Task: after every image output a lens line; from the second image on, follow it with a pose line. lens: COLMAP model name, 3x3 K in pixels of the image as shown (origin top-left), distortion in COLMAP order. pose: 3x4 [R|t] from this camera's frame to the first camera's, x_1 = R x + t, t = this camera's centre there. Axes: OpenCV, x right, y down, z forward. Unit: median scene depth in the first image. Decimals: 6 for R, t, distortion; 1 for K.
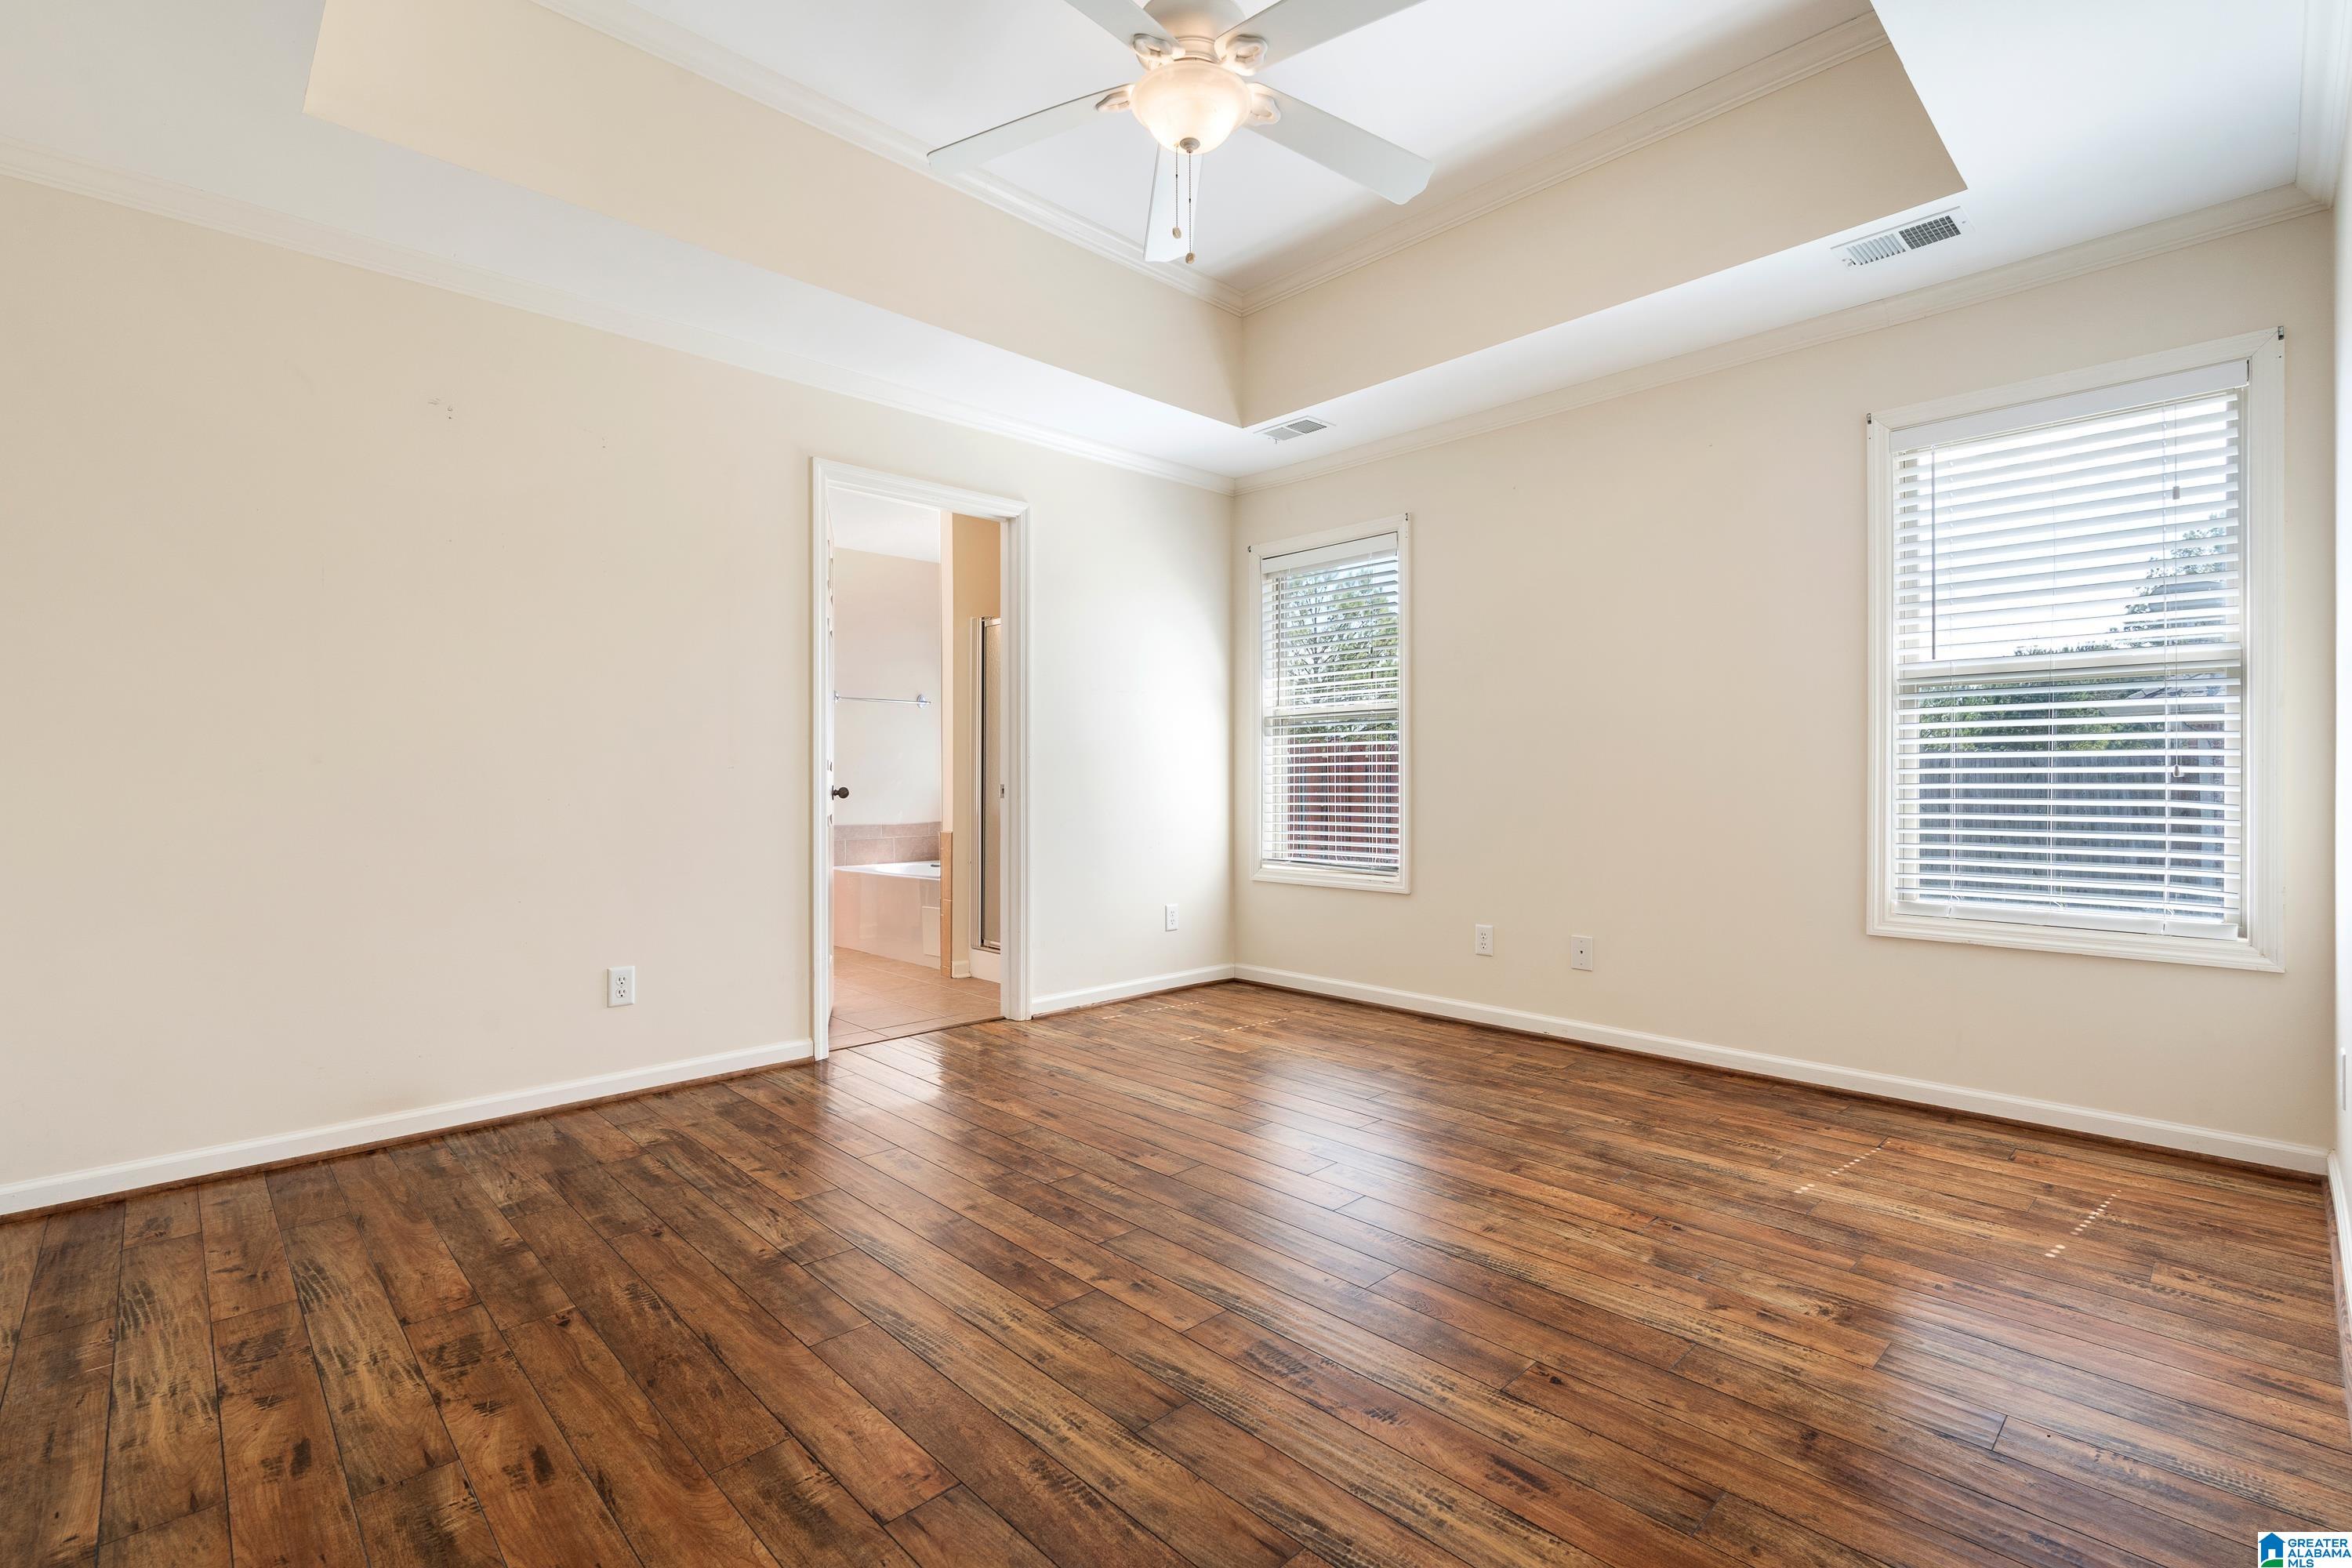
lens RADIAL K [[1064.7, 0, 1177.1], [0, 1064.7, 781.4], [0, 0, 1]] dist [-0.013042, 0.000250]
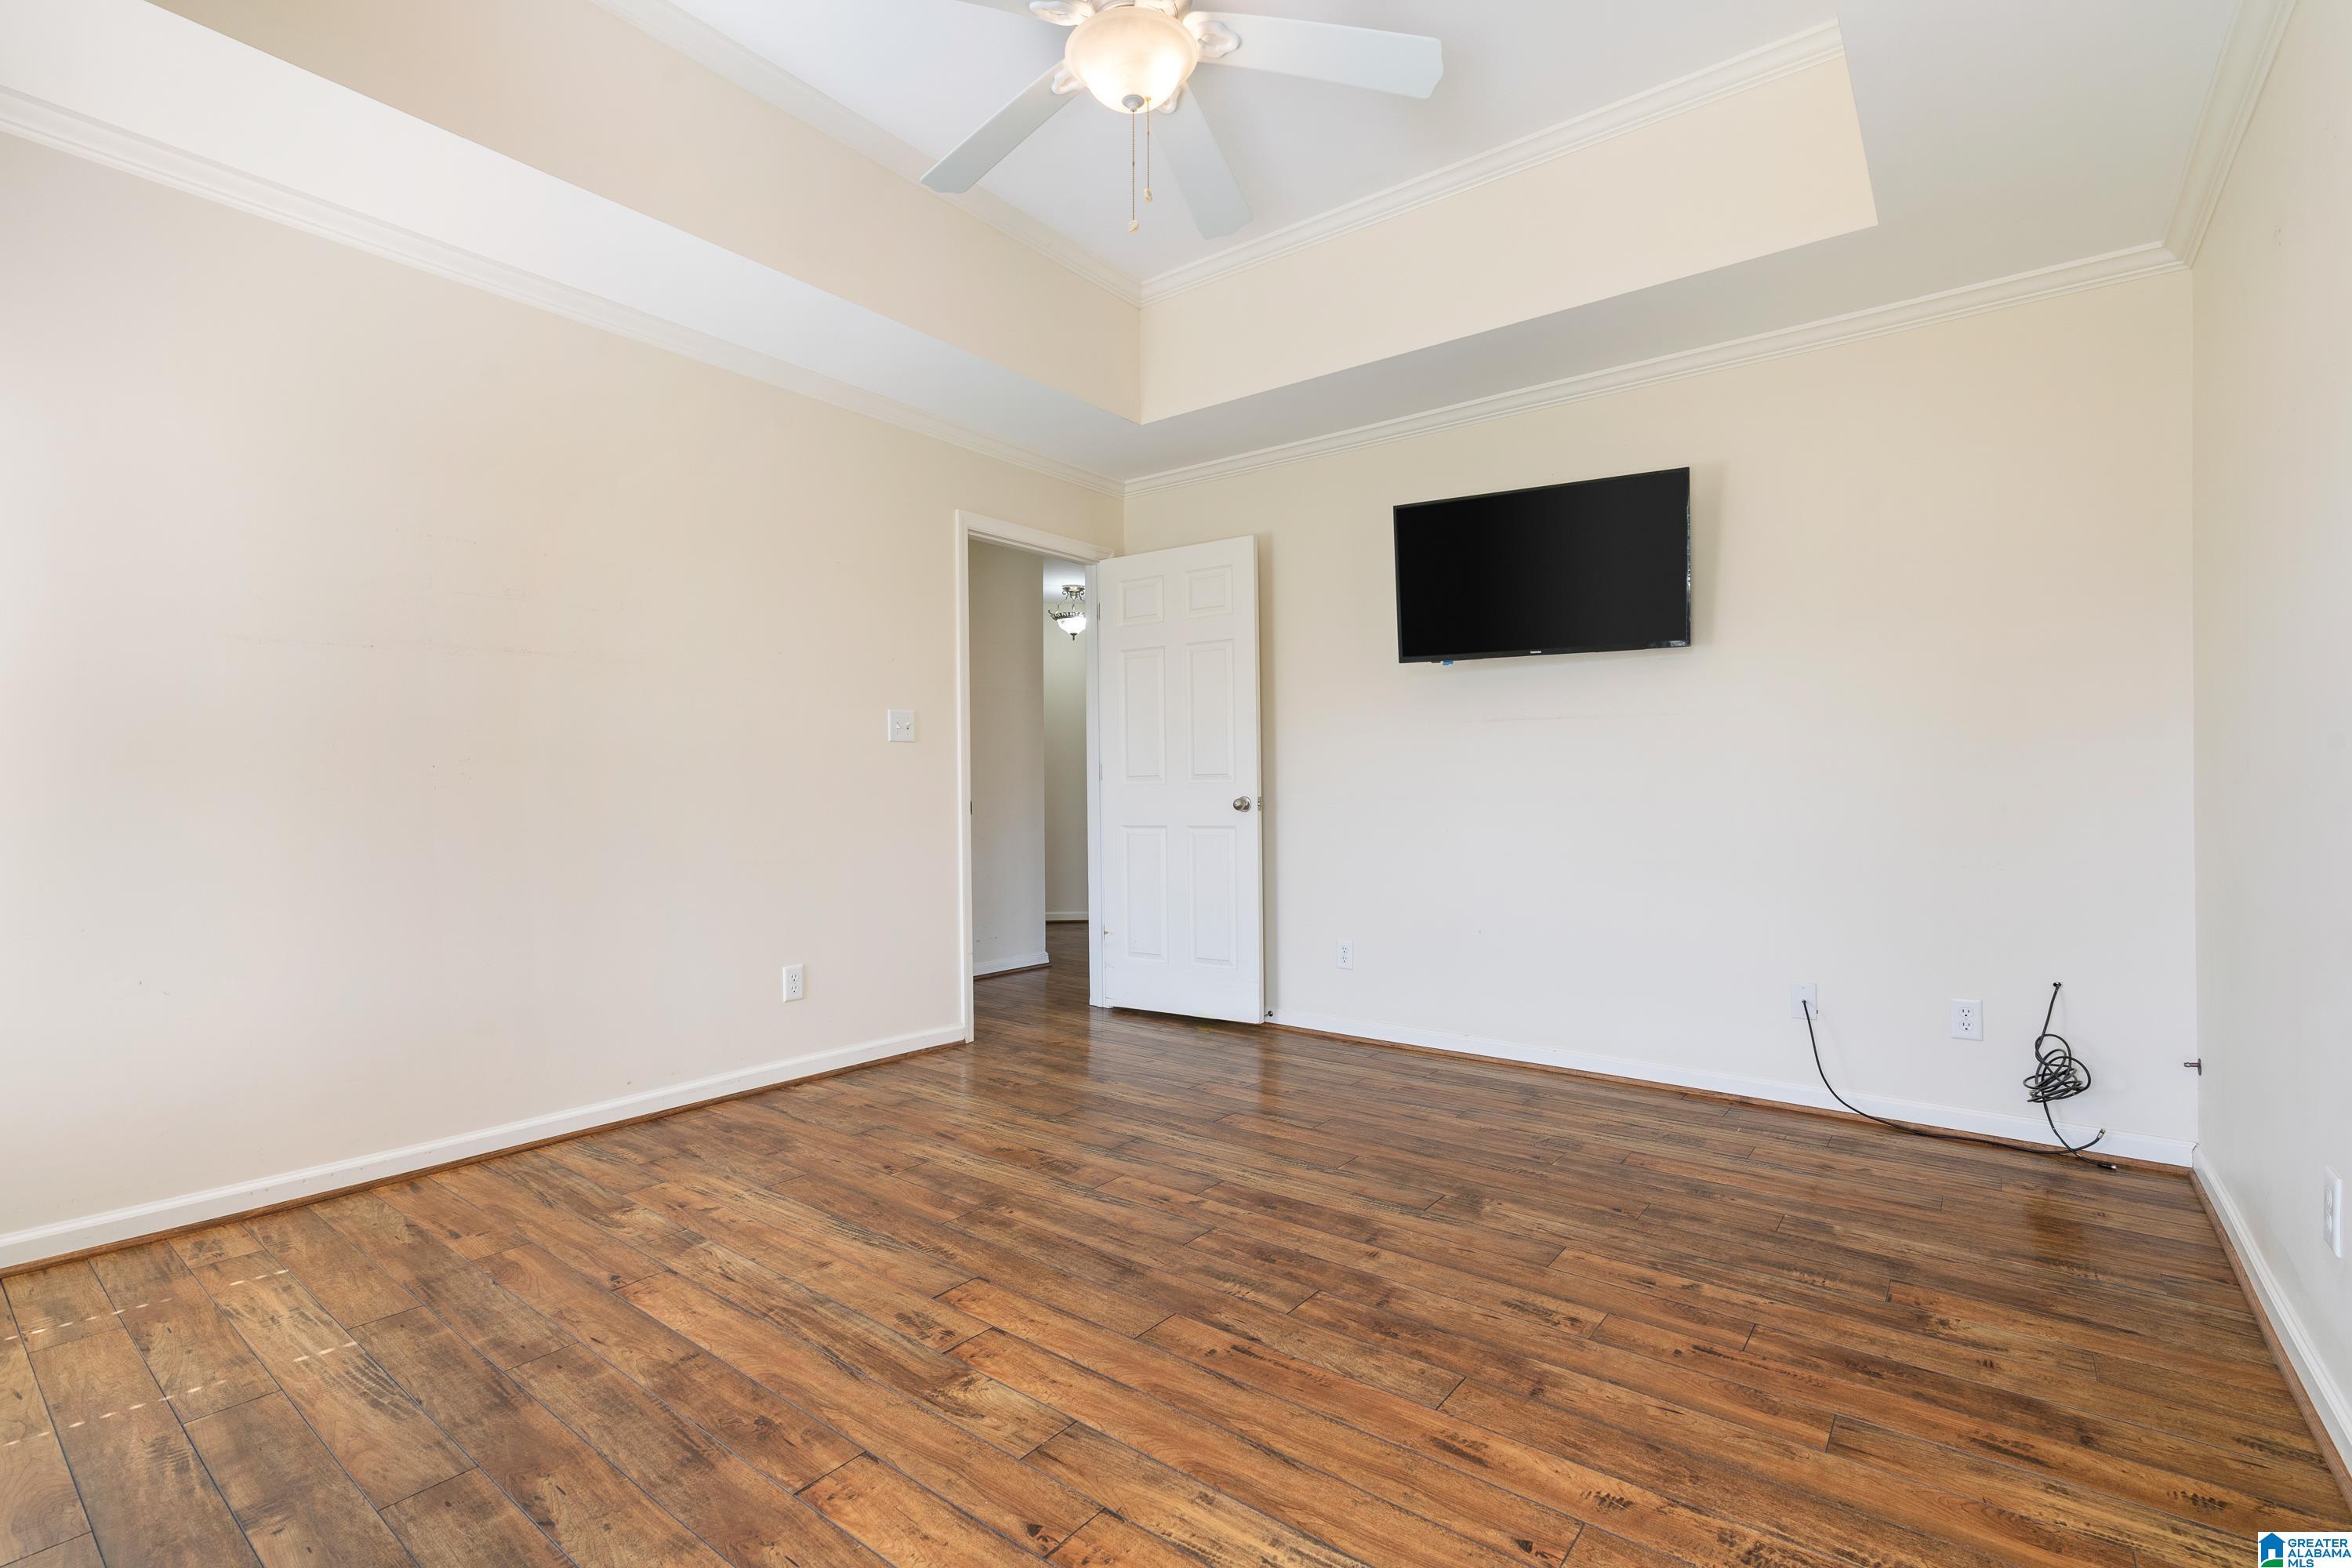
lens RADIAL K [[1064.7, 0, 1173.5], [0, 1064.7, 789.0], [0, 0, 1]] dist [-0.013042, 0.000250]
pose [[-0.989492, 0.003034, -0.144557, 0.108822], [0.003083, 0.999995, -0.000119, -0.007144], [0.144556, -0.000563, -0.989496, 1.837539]]
